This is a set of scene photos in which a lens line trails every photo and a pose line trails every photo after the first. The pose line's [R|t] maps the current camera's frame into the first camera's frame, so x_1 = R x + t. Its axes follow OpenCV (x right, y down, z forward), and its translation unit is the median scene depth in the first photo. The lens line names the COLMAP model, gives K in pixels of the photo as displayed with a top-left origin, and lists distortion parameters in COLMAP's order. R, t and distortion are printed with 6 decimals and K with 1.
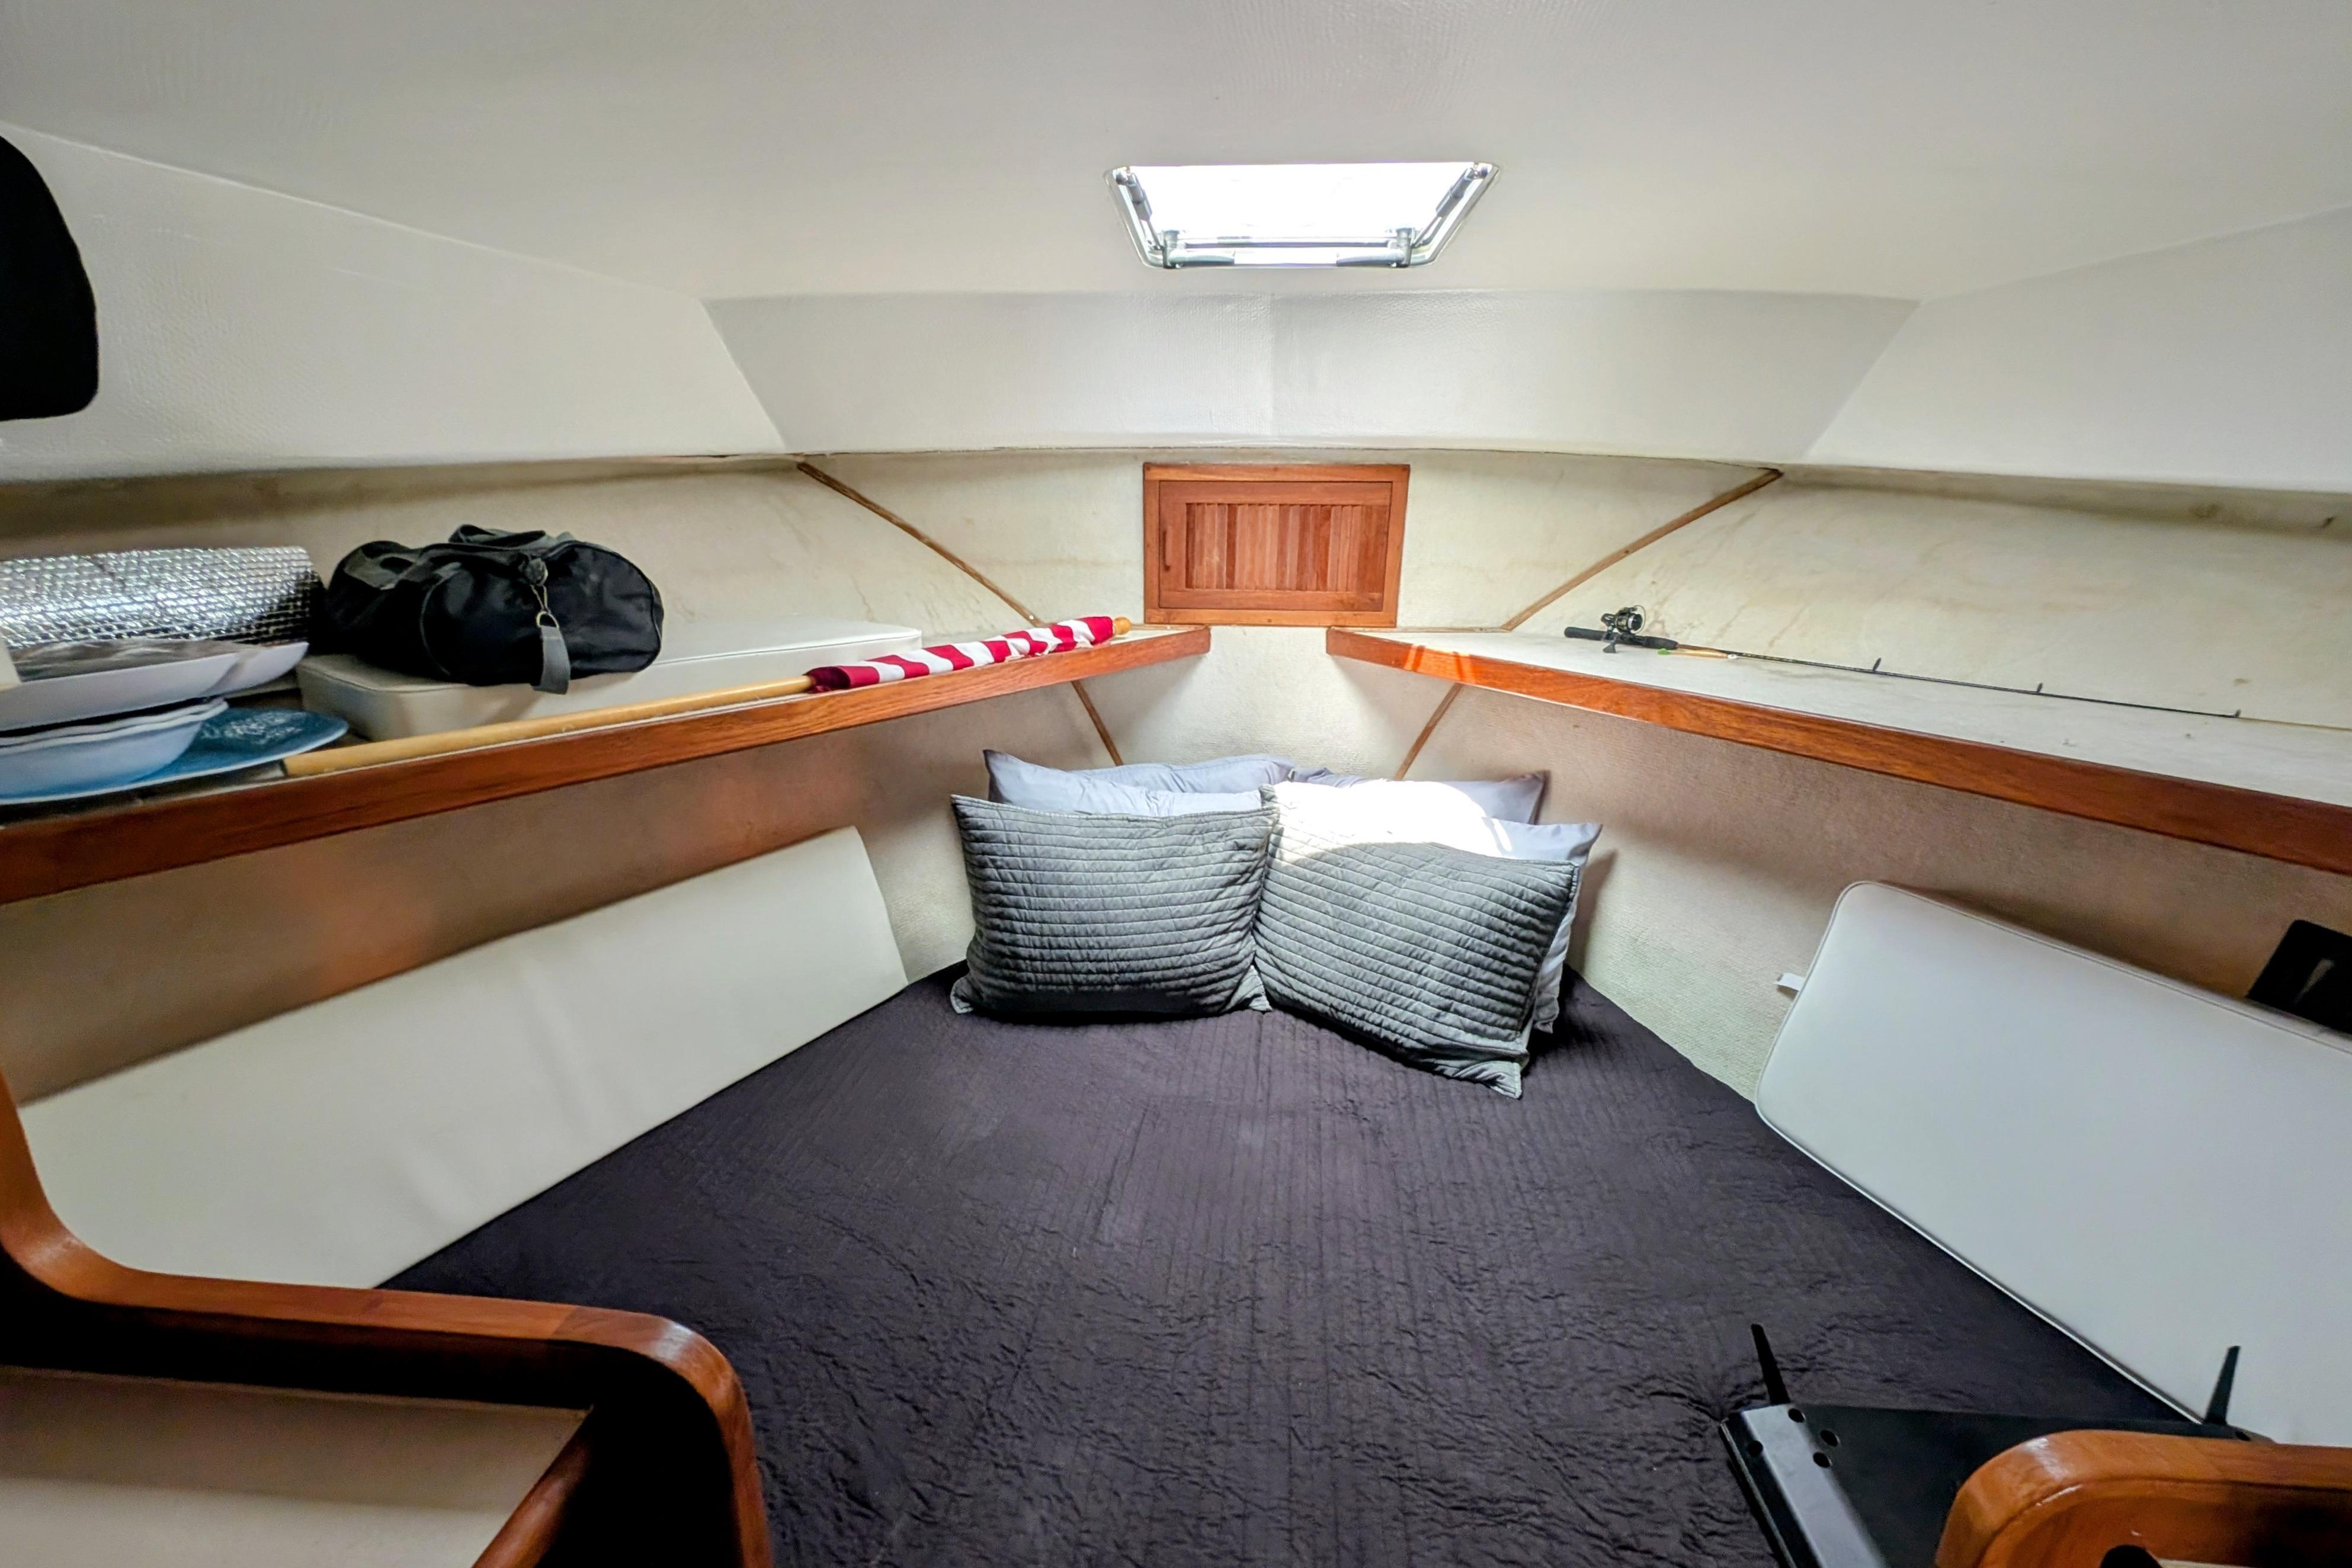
lens RADIAL K [[891.5, 0, 1176.0], [0, 891.5, 784.0], [0, 0, 1]] dist [0.001190, 0.000298]
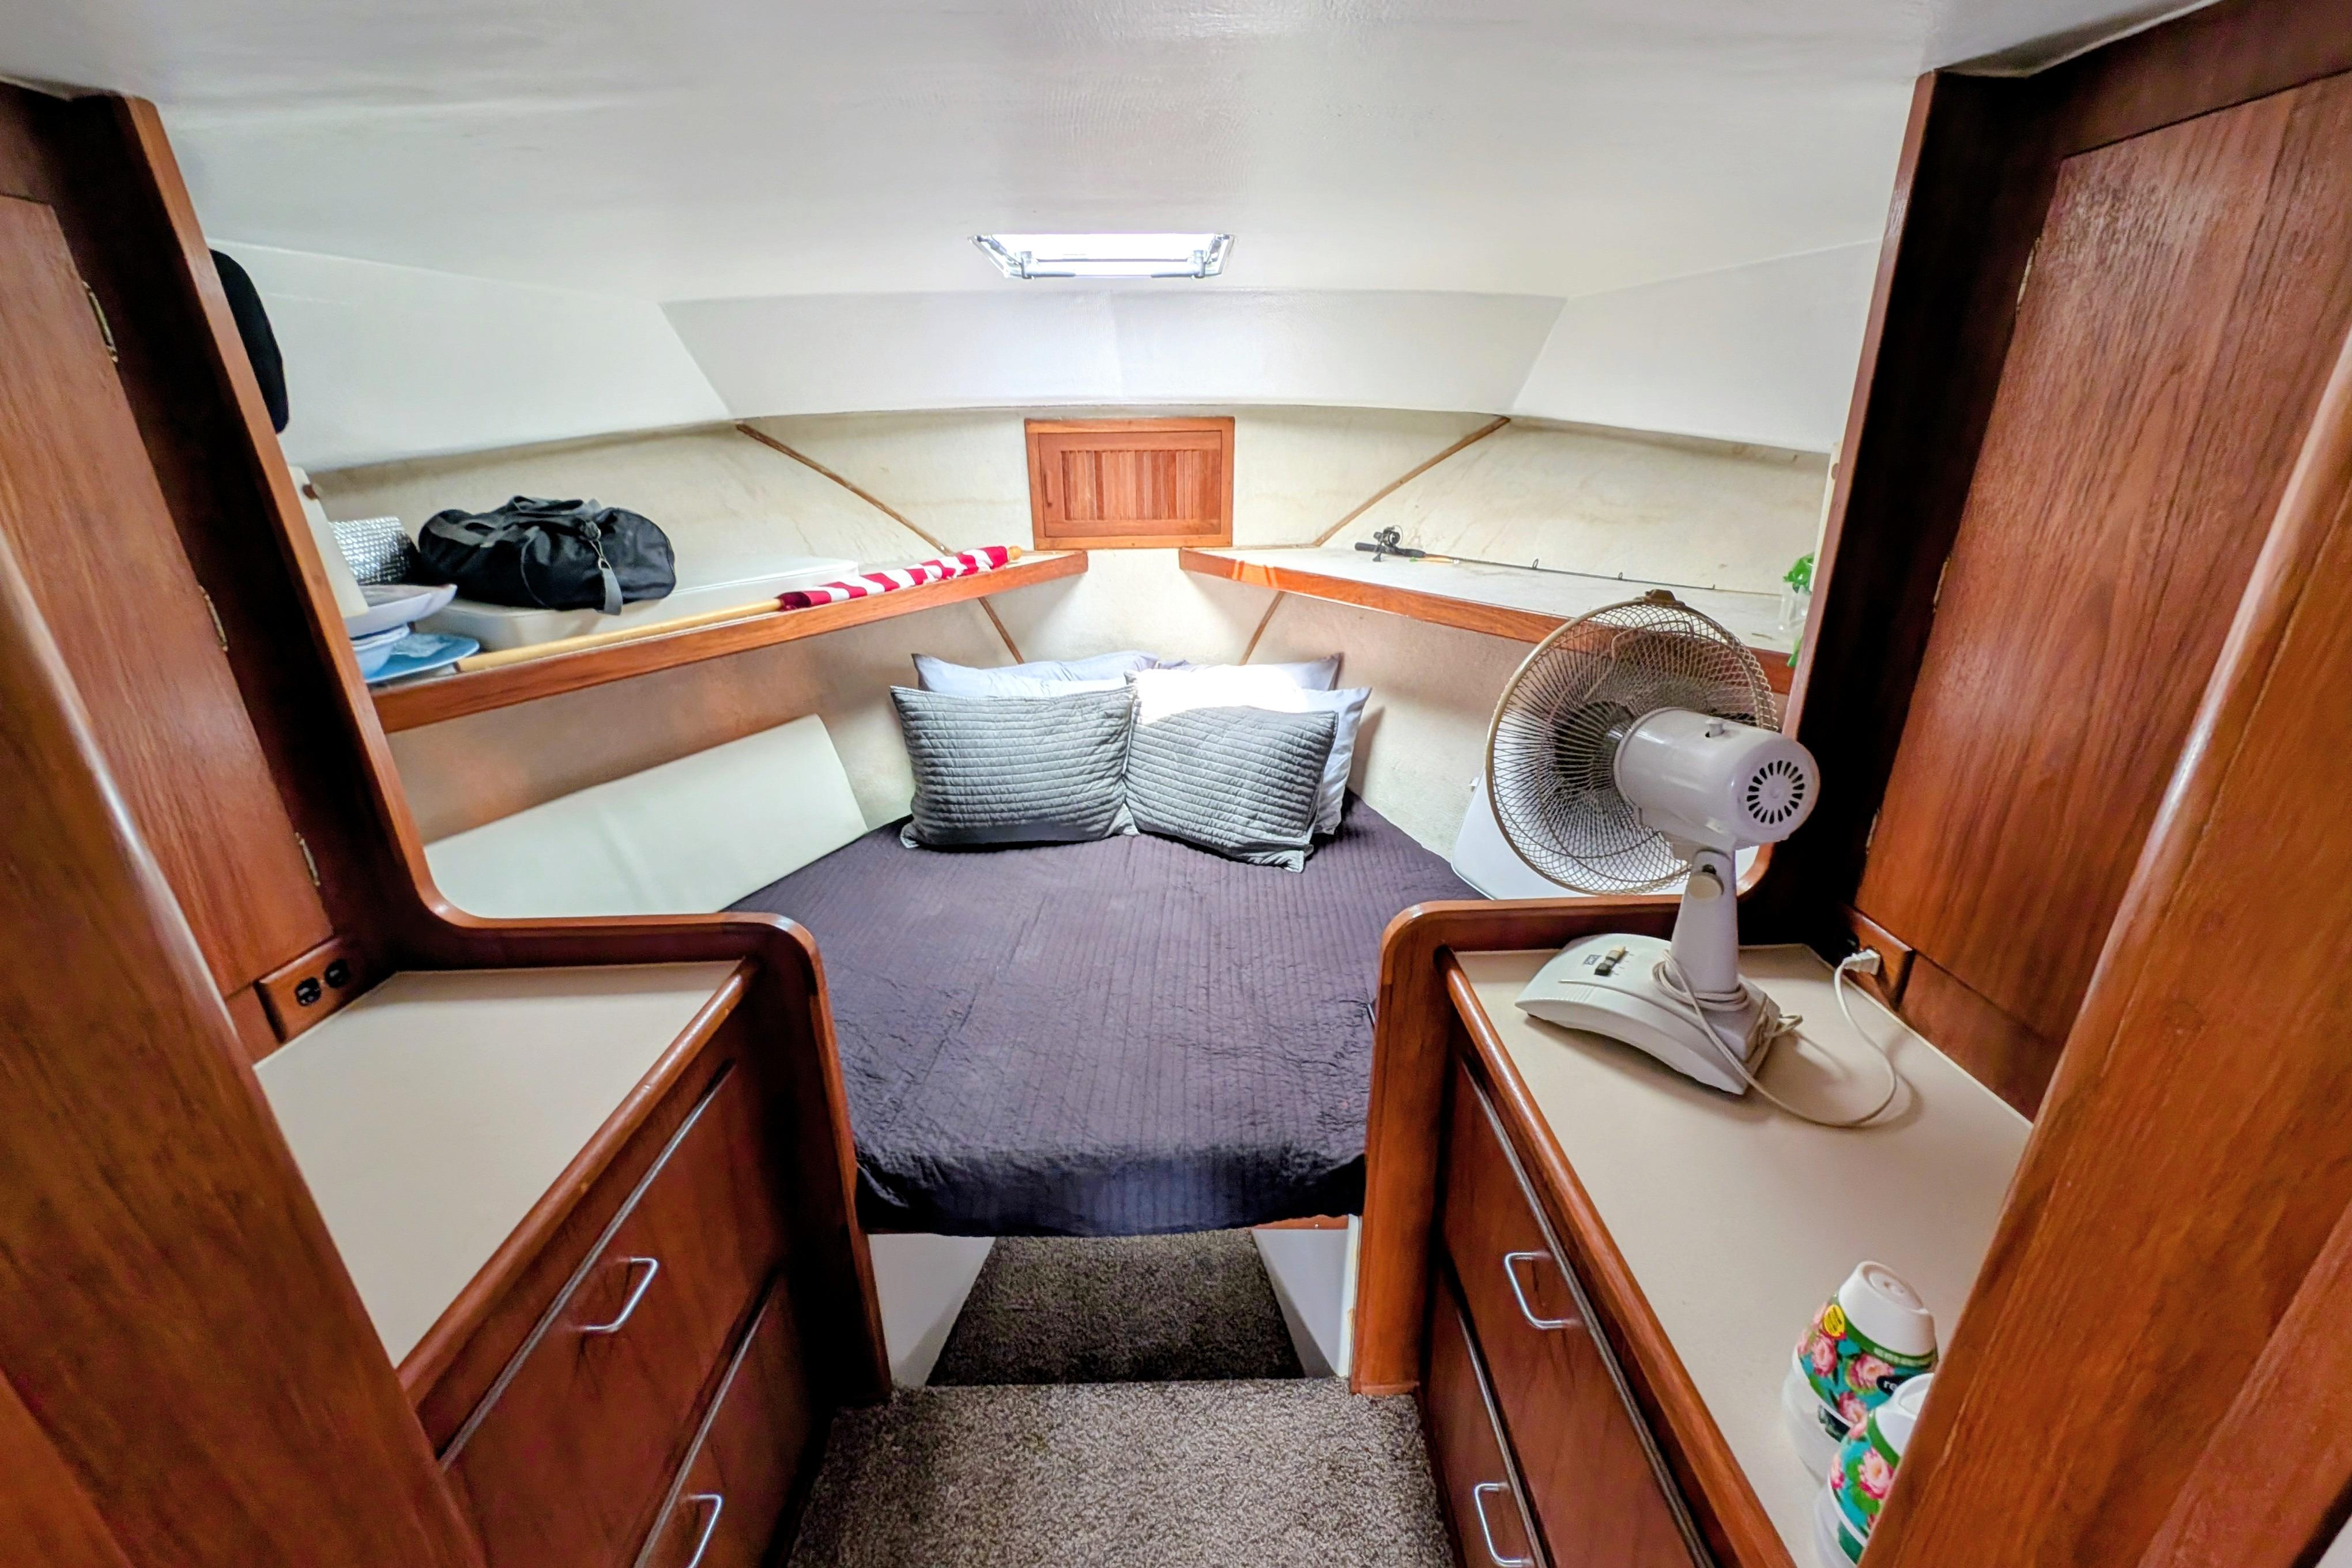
lens RADIAL K [[854.1, 0, 1169.9], [0, 854.1, 775.3], [0, 0, 1]] dist [0.013886, -0.008020]
pose [[0.995605, -0.053840, 0.076623, 0.060857], [0.046938, 0.994908, 0.089192, 0.049853], [-0.081035, -0.085203, 0.993063, -0.319724]]
